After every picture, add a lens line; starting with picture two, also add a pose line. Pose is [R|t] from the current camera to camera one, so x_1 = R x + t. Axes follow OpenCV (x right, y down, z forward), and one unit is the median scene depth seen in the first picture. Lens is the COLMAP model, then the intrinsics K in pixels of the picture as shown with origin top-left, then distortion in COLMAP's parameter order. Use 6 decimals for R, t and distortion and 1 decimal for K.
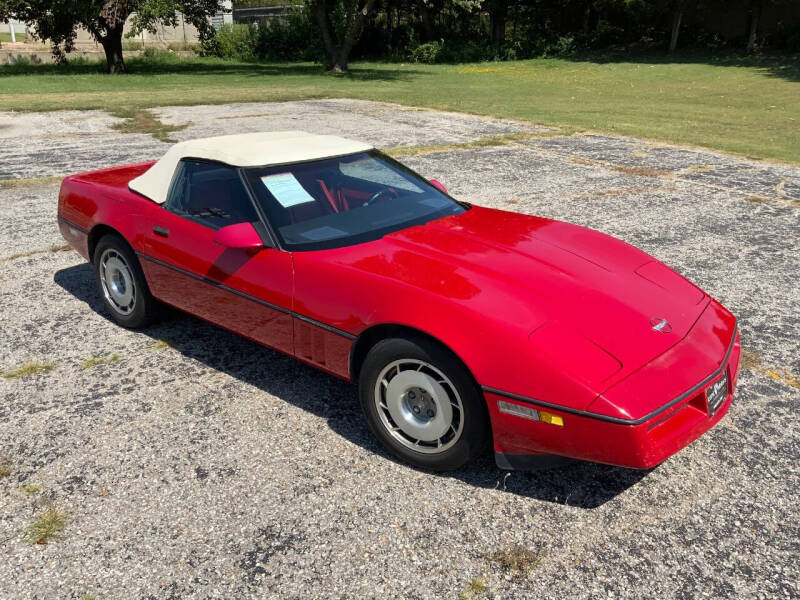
lens RADIAL K [[665.7, 0, 398.0], [0, 665.7, 298.0], [0, 0, 1]] dist [0.057475, -0.109694]
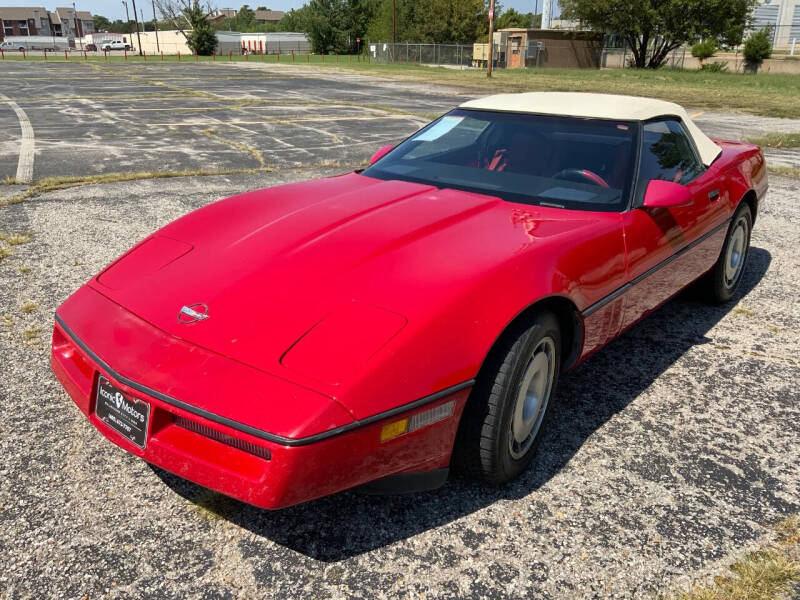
lens RADIAL K [[665.7, 0, 398.0], [0, 665.7, 298.0], [0, 0, 1]] dist [0.057475, -0.109694]
pose [[-0.004002, 0.343334, -0.939205, 0.495823], [-0.371788, 0.871376, 0.320122, -0.135716], [0.928309, 0.350466, 0.124160, 0.512140]]
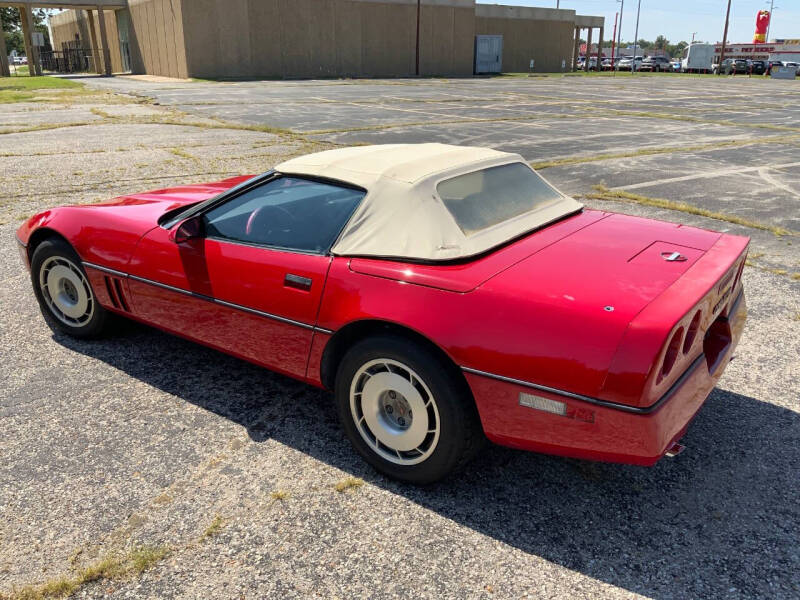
lens RADIAL K [[665.7, 0, 398.0], [0, 665.7, 298.0], [0, 0, 1]] dist [0.057475, -0.109694]
pose [[-0.996649, 0.009775, -0.081215, -0.076002], [-0.045602, 0.757853, 0.650830, -0.406942], [0.067910, 0.652352, -0.754867, 1.128206]]
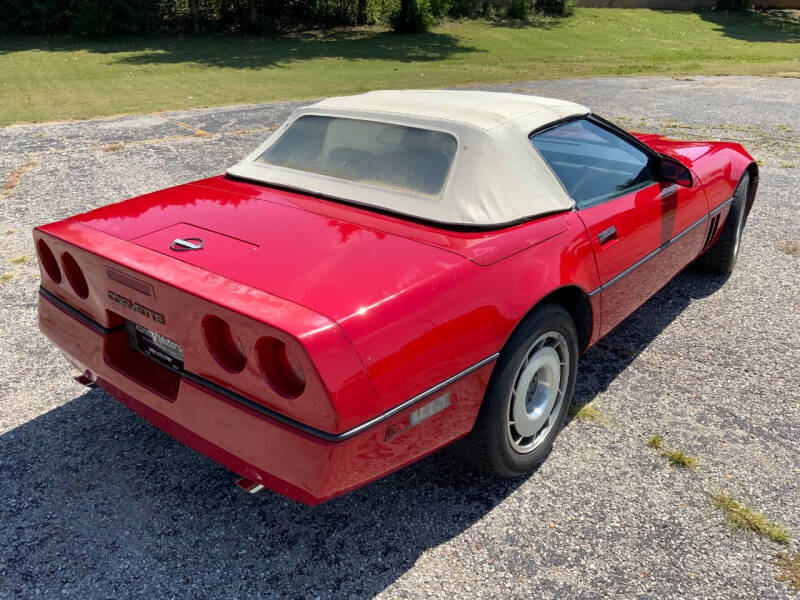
lens RADIAL K [[665.7, 0, 398.0], [0, 665.7, 298.0], [0, 0, 1]] dist [0.057475, -0.109694]
pose [[-0.001726, -0.408665, 0.912683, -0.590048], [0.372897, 0.846592, 0.379777, -0.225586], [-0.927871, 0.340992, 0.150929, 0.671418]]
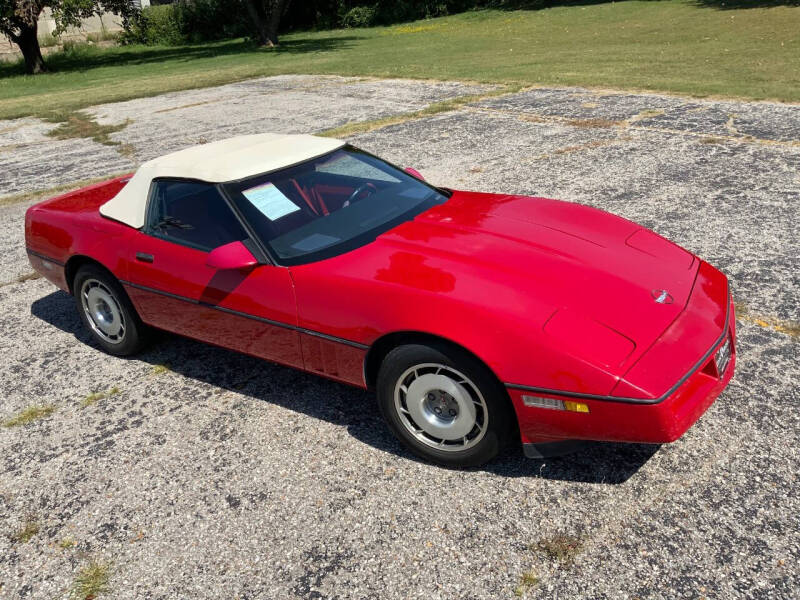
lens RADIAL K [[665.7, 0, 398.0], [0, 665.7, 298.0], [0, 0, 1]] dist [0.057475, -0.109694]
pose [[0.990377, -0.126326, 0.056532, -0.030996], [0.123312, 0.990900, 0.053962, -0.029117], [-0.062835, -0.046472, 0.996941, 0.000704]]
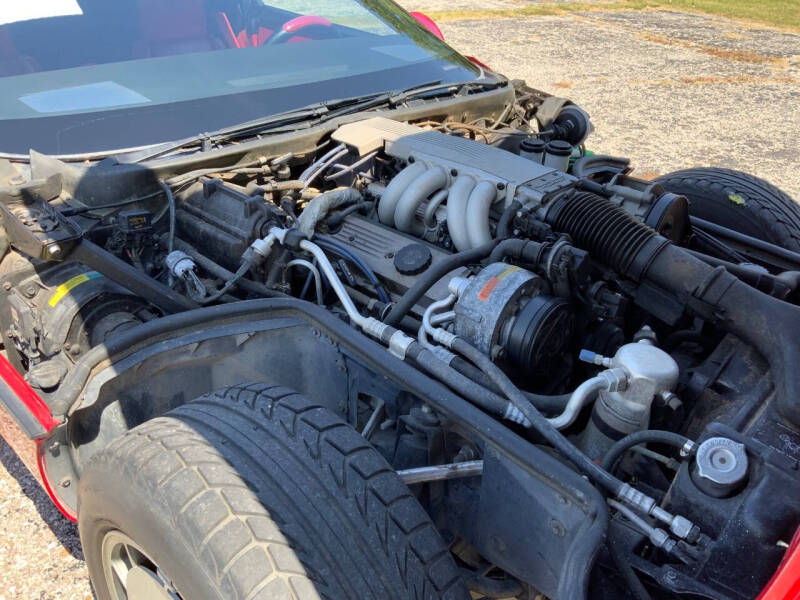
lens RADIAL K [[665.7, 0, 398.0], [0, 665.7, 298.0], [0, 0, 1]] dist [0.057475, -0.109694]
pose [[0.997495, 0.058923, -0.039136, 0.049240], [-0.052304, 0.986884, 0.152723, -0.027582], [0.047622, -0.150293, 0.987494, 0.327013]]
